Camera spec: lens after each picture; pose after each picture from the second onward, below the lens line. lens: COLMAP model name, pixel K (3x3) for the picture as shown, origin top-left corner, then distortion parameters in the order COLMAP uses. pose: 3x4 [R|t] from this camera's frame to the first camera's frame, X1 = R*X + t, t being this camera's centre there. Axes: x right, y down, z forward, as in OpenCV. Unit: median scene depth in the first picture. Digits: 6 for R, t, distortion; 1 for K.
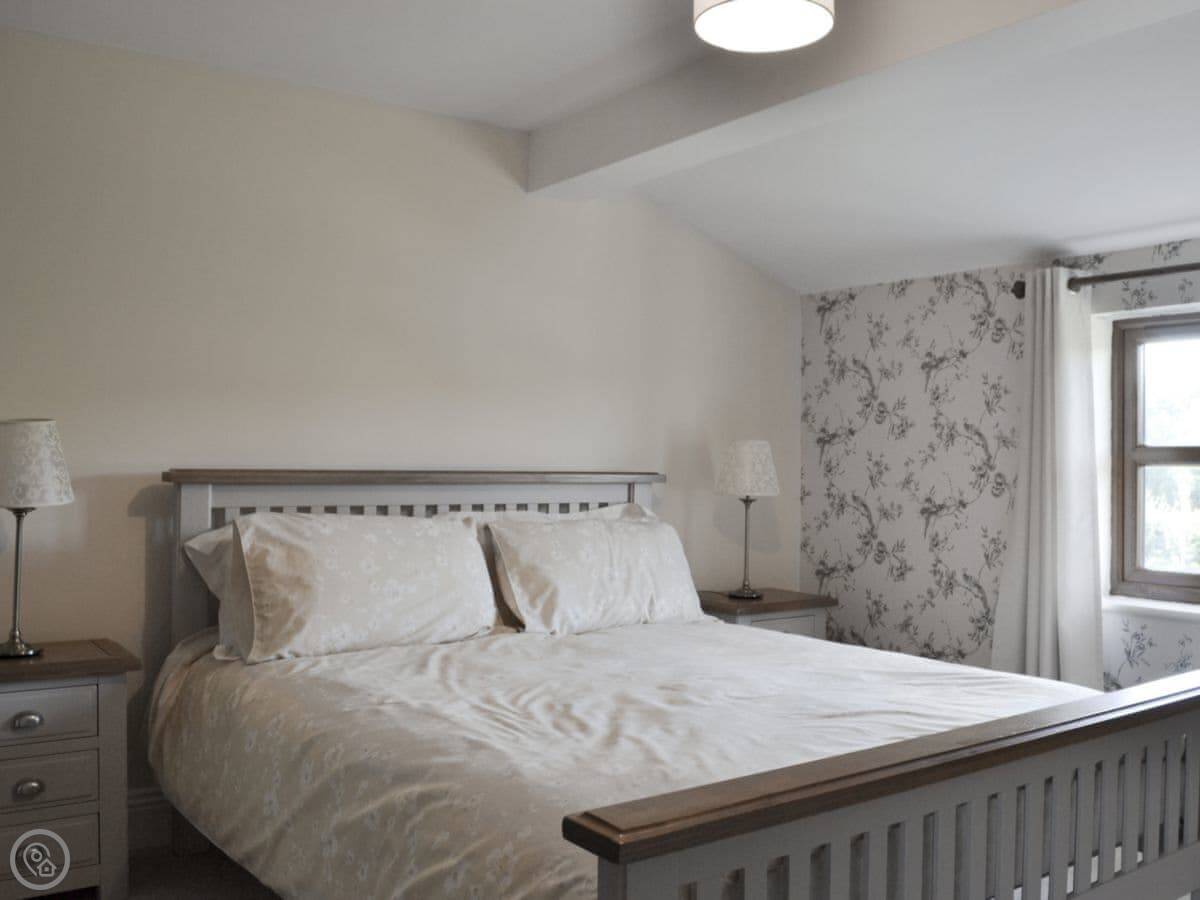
lens RADIAL K [[1087.3, 0, 600.0], [0, 1087.3, 450.0], [0, 0, 1]] dist [-0.051221, -0.012979]
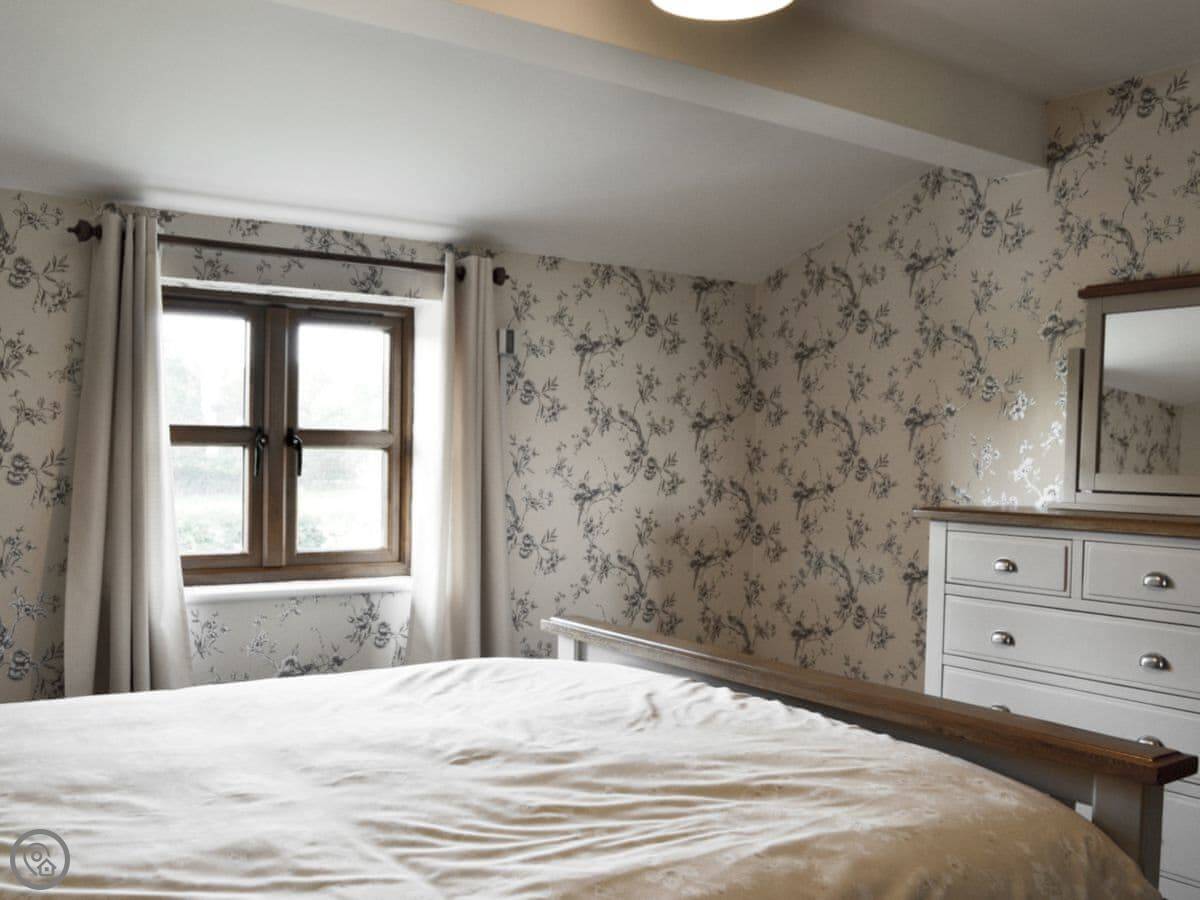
lens RADIAL K [[1145.8, 0, 600.0], [0, 1145.8, 450.0], [0, 0, 1]] dist [-0.132181, 0.027726]
pose [[0.030480, -0.004914, 0.999523, -0.771565], [-0.020816, 0.999768, 0.005550, 0.008272], [-0.999319, -0.020975, 0.030371, 1.000851]]
